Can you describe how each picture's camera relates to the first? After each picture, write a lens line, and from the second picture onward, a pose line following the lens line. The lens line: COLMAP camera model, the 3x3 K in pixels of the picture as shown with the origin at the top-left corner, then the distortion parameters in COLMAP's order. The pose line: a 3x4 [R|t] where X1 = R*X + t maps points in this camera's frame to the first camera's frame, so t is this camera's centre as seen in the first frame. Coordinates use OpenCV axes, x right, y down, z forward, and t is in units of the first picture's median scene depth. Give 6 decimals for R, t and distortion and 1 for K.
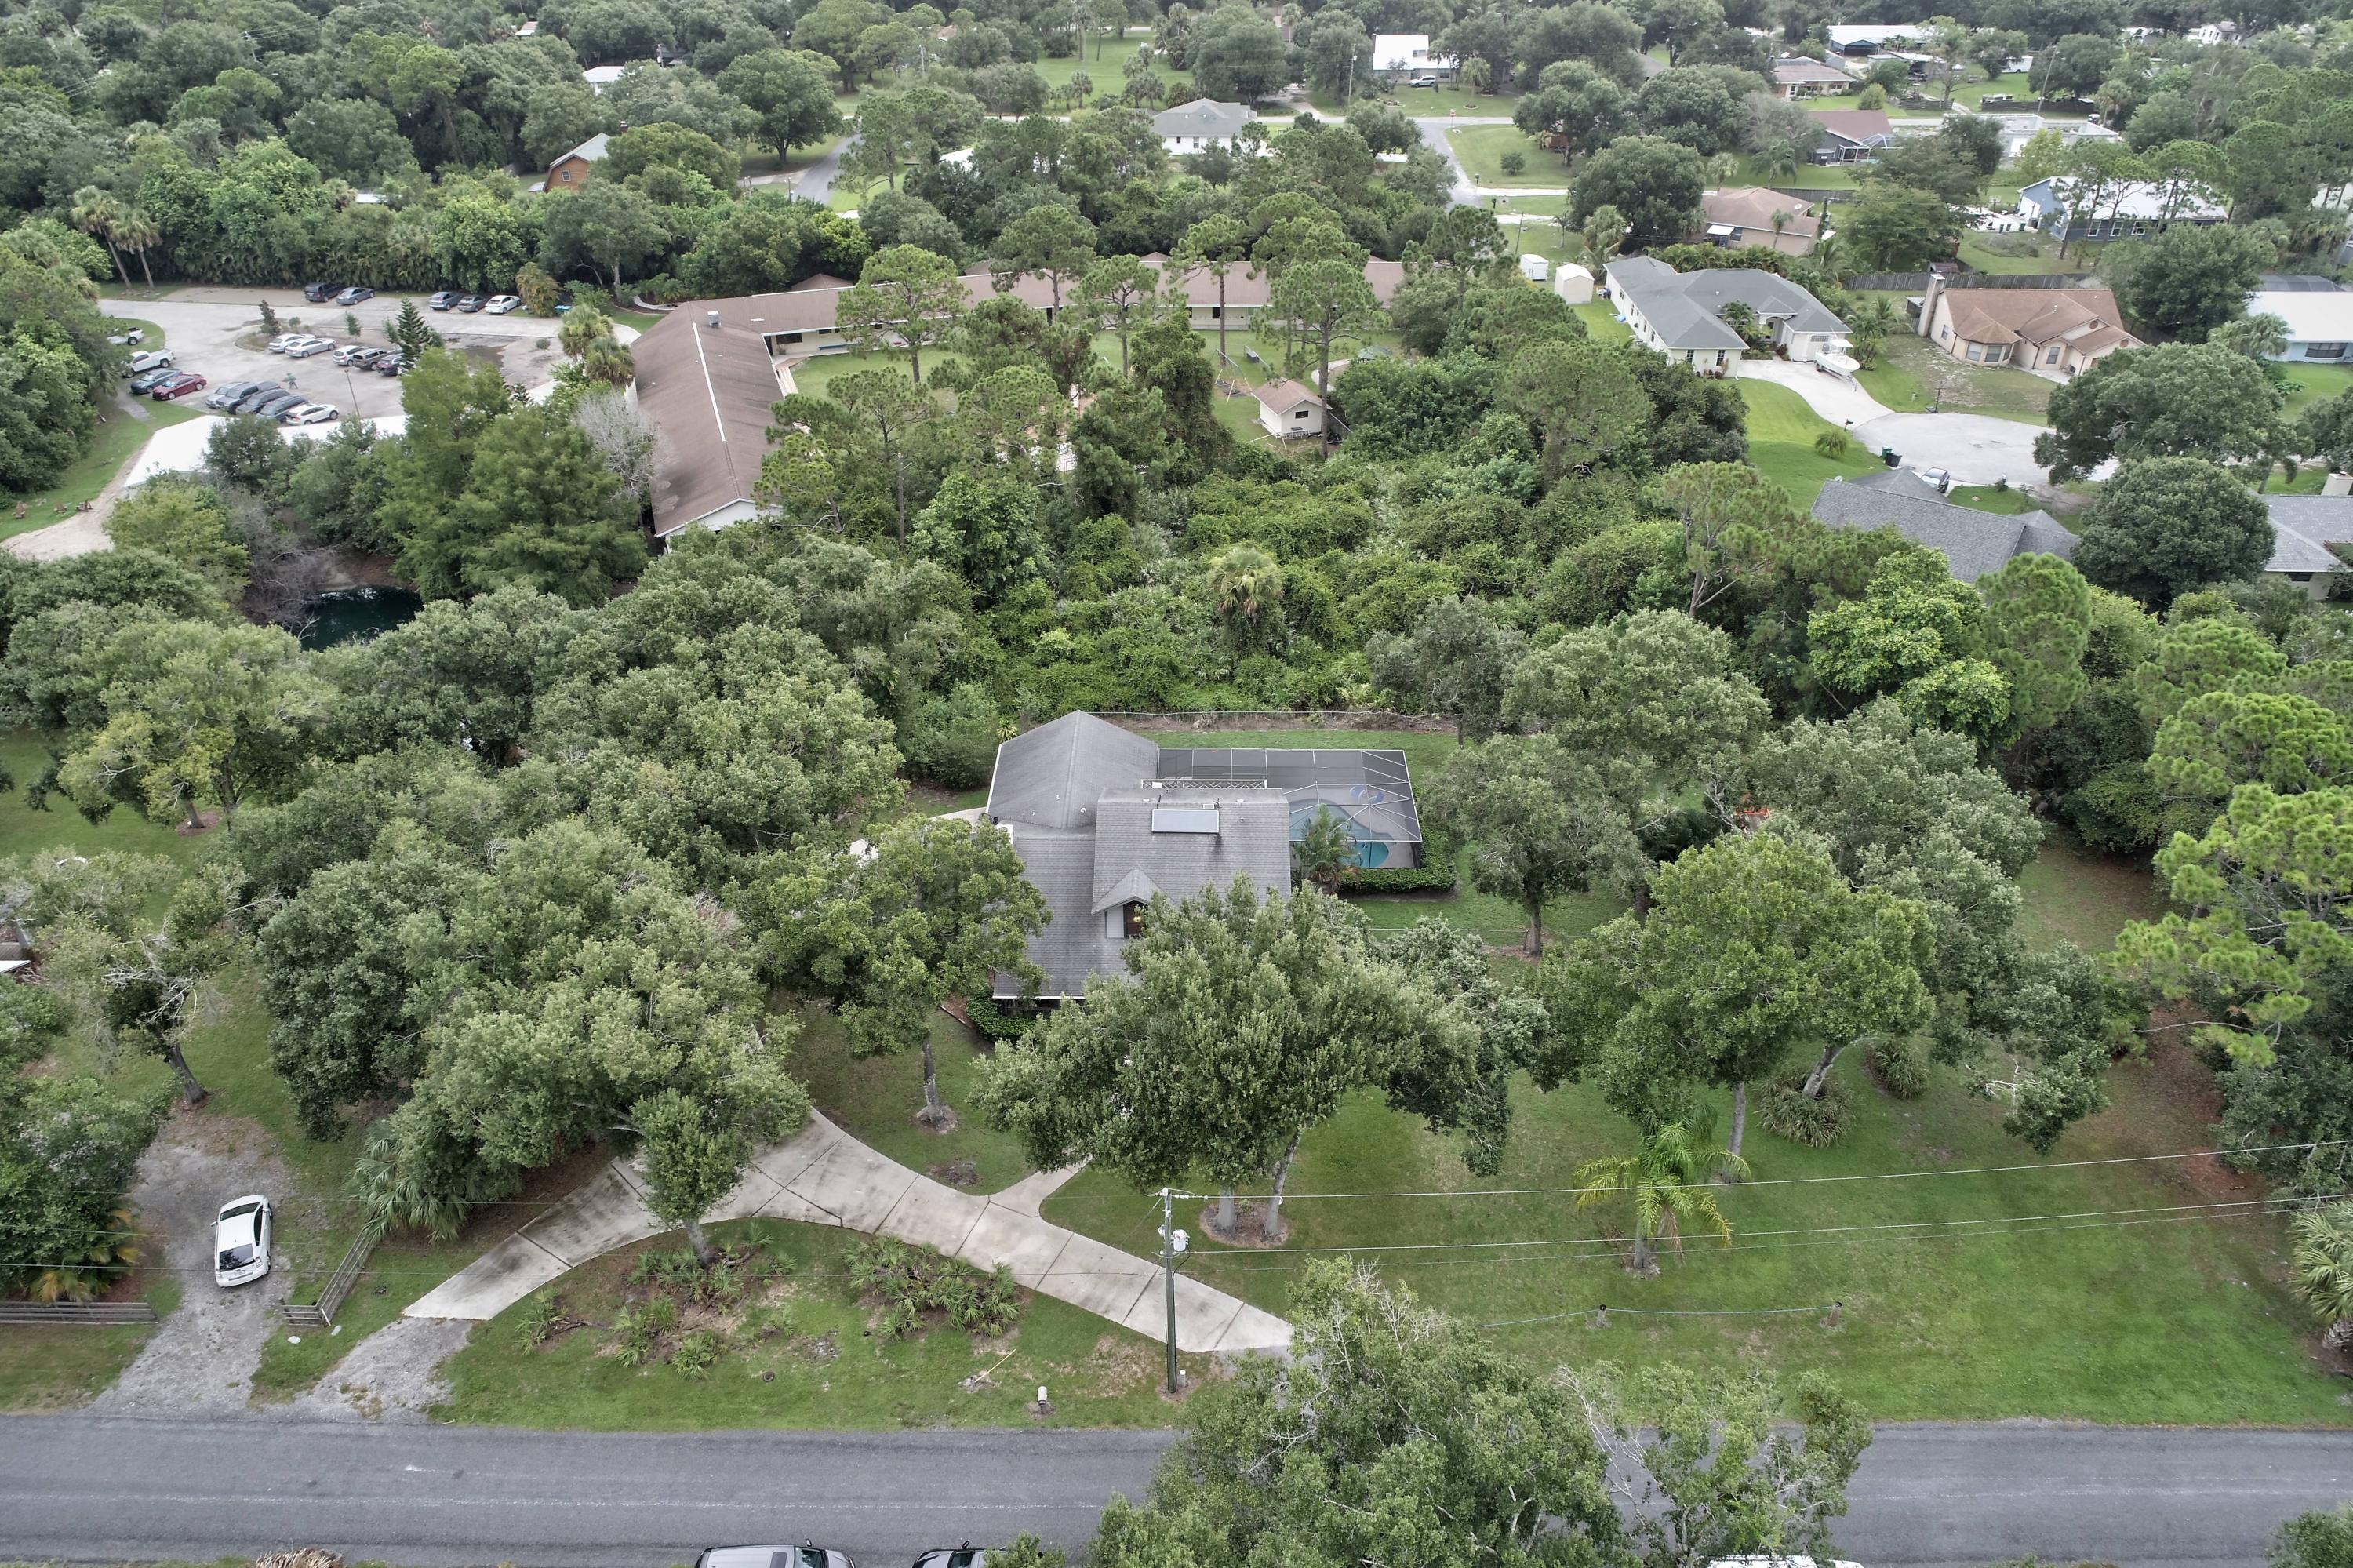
lens RADIAL K [[1608.6, 0, 1172.2], [0, 1608.6, 795.4], [0, 0, 1]] dist [-0.001684, 0.001298]
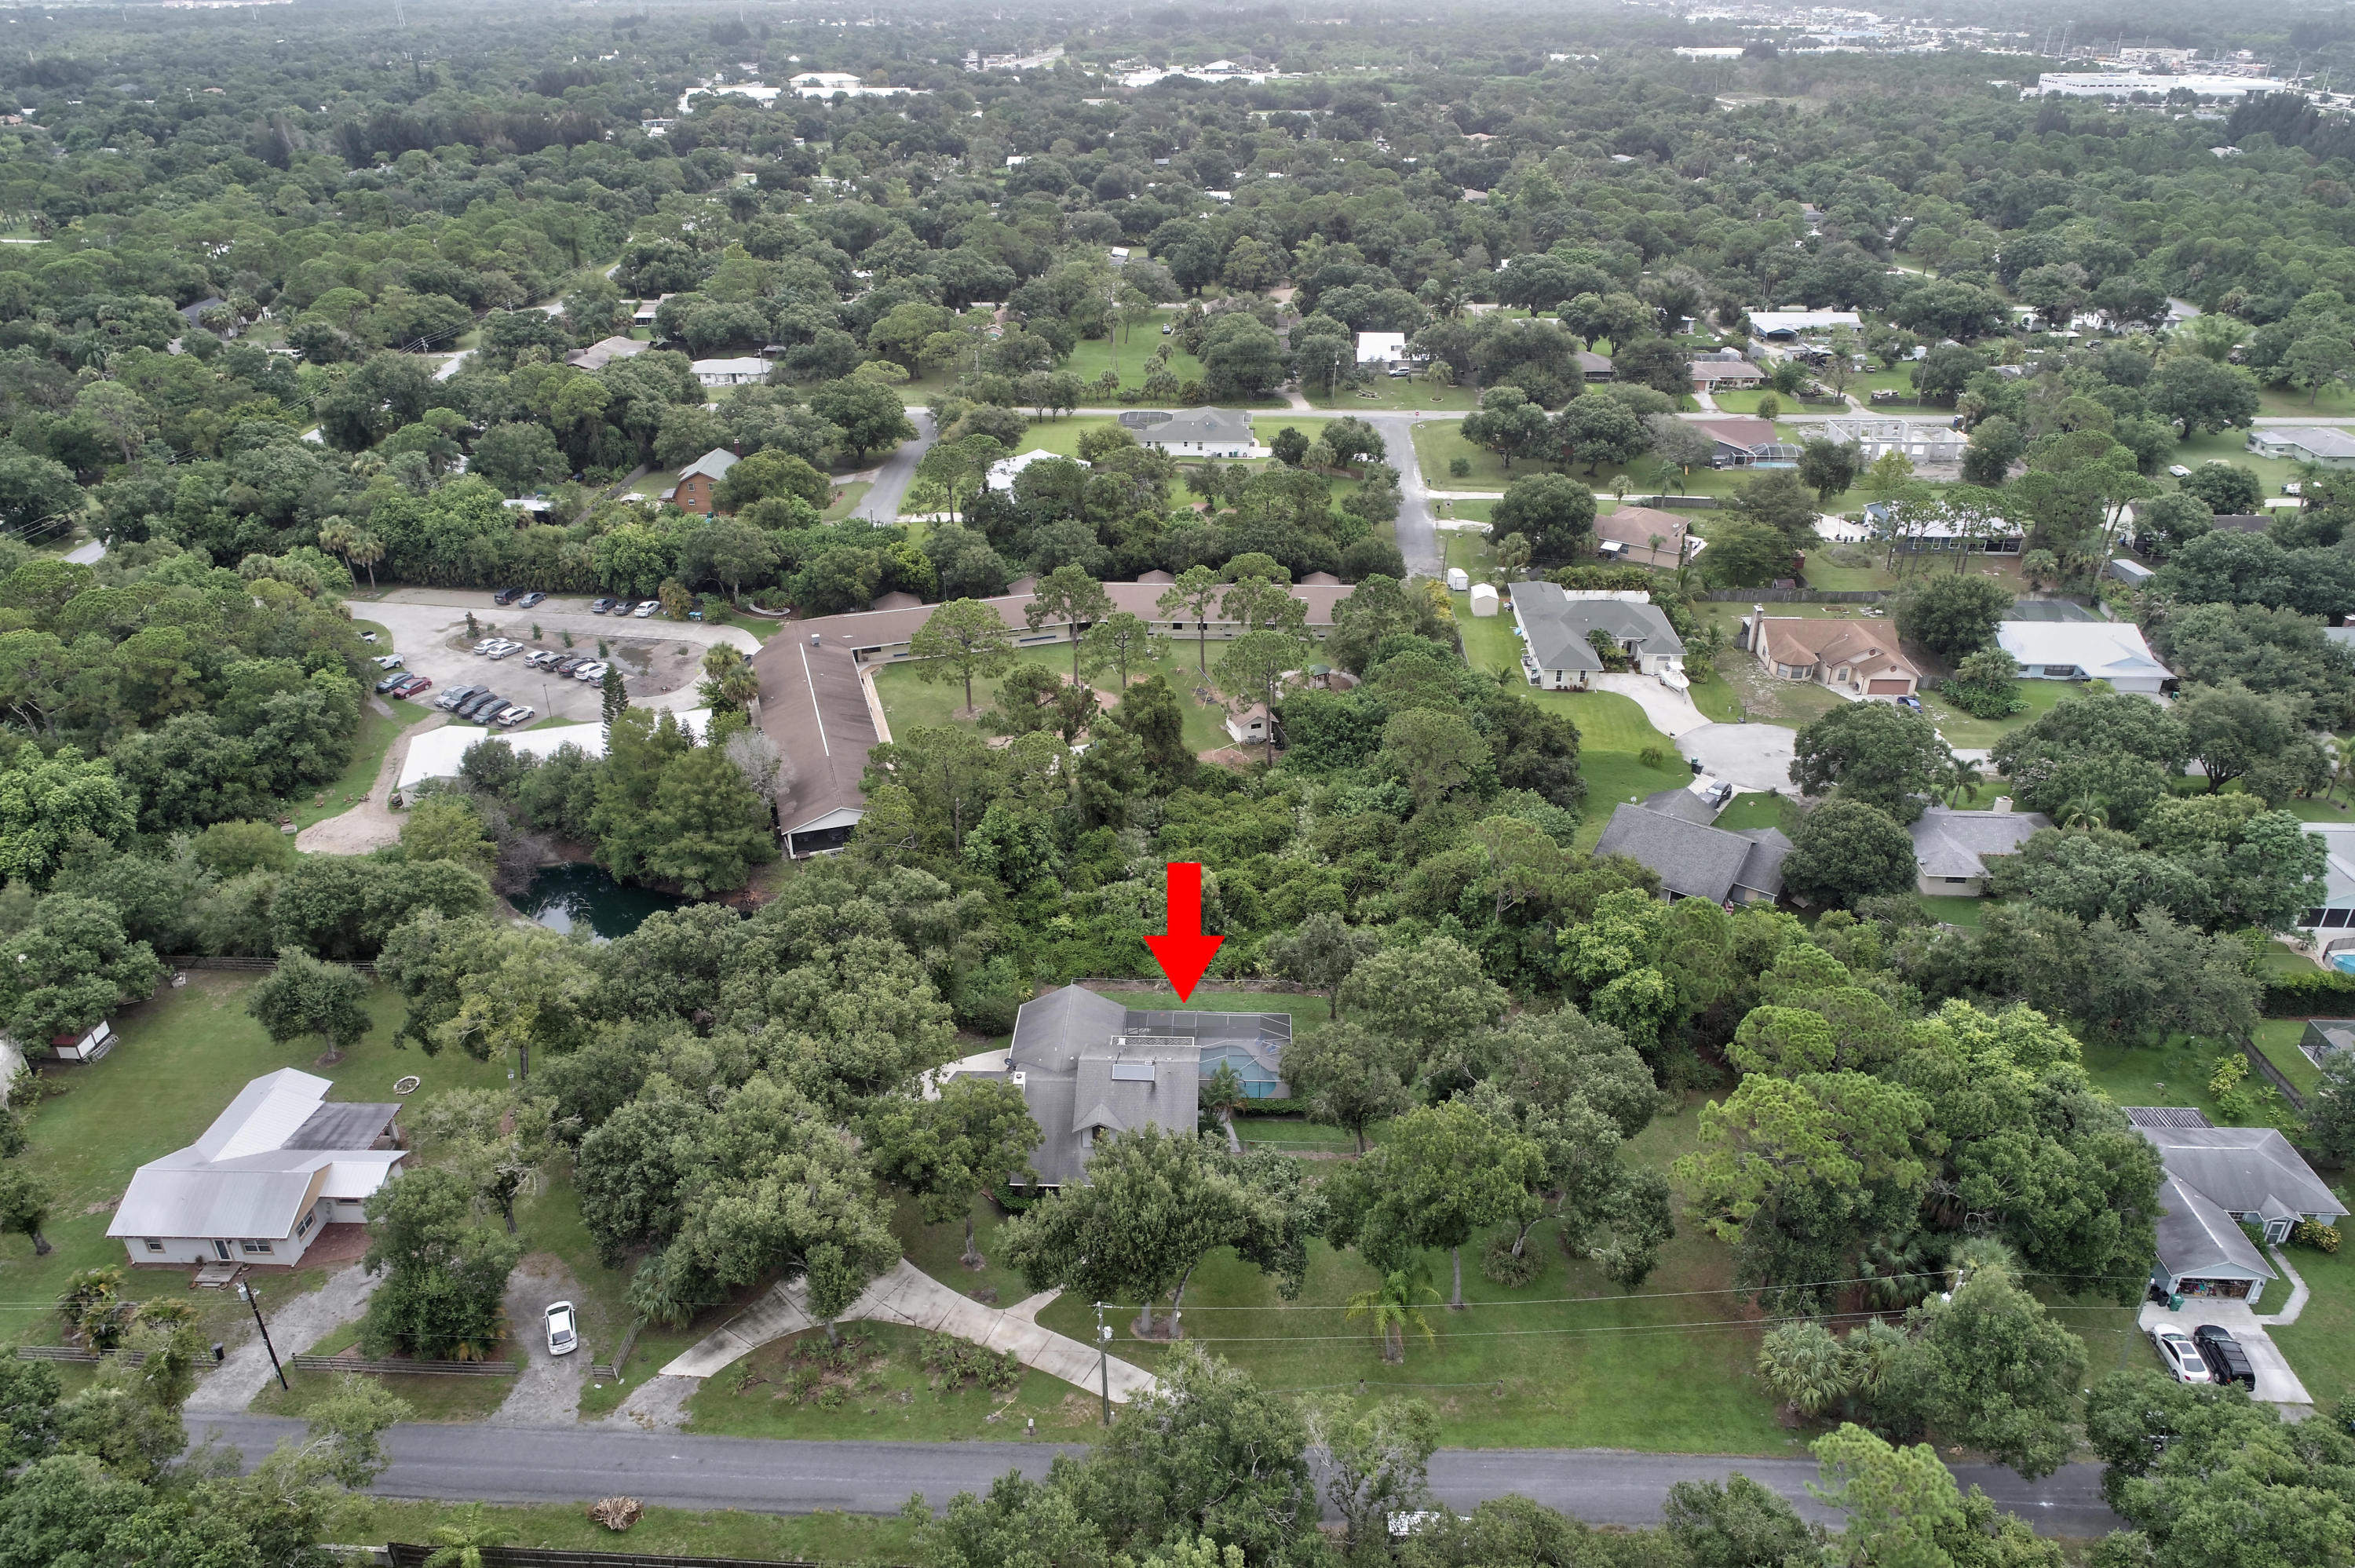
lens RADIAL K [[1609.7, 0, 1173.2], [0, 1609.7, 795.4], [0, 0, 1]] dist [-0.001684, 0.001298]
pose [[0.999674, 0.009679, -0.023608, 0.075256], [-0.011674, 0.996238, -0.085871, -0.110165], [0.022688, 0.086119, 0.996026, -0.553097]]
